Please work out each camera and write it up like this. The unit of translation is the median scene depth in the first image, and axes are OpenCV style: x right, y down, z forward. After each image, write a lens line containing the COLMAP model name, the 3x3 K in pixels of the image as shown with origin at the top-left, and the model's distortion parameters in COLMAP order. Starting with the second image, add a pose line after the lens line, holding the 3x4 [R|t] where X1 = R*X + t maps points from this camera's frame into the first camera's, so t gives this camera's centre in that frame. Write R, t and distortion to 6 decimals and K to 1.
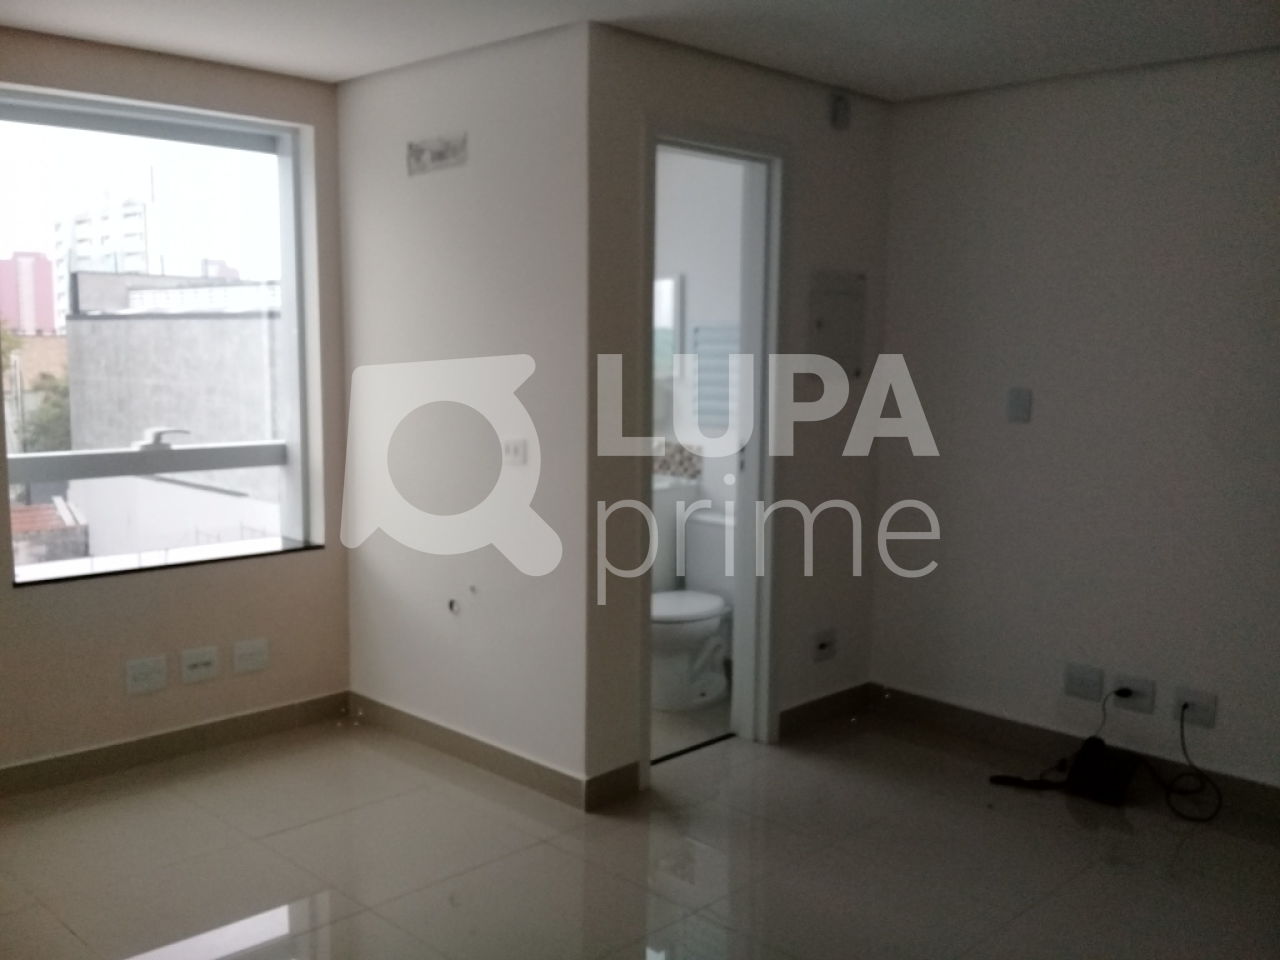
lens RADIAL K [[1178.0, 0, 646.4], [0, 1178.0, 476.7], [0, 0, 1]] dist [0.095782, -0.192551]
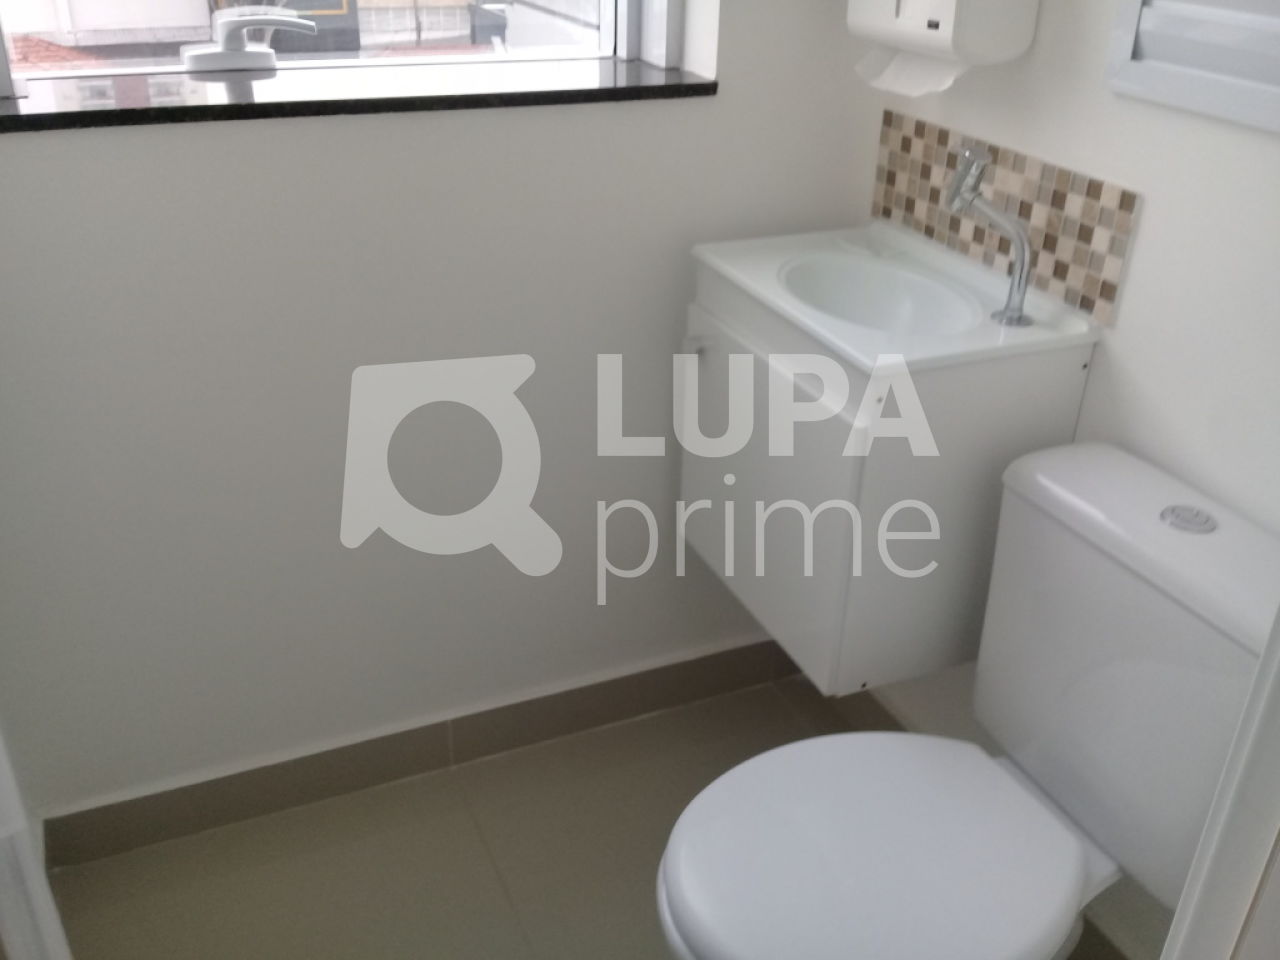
lens RADIAL K [[1178.3, 0, 642.6], [0, 1178.3, 475.9], [0, 0, 1]] dist [0.078056, -0.141432]
pose [[0.926795, 0.182849, -0.328049, 0.050830], [-0.056214, 0.931177, 0.360208, -0.065138], [0.371336, -0.315398, 0.873289, 0.854417]]
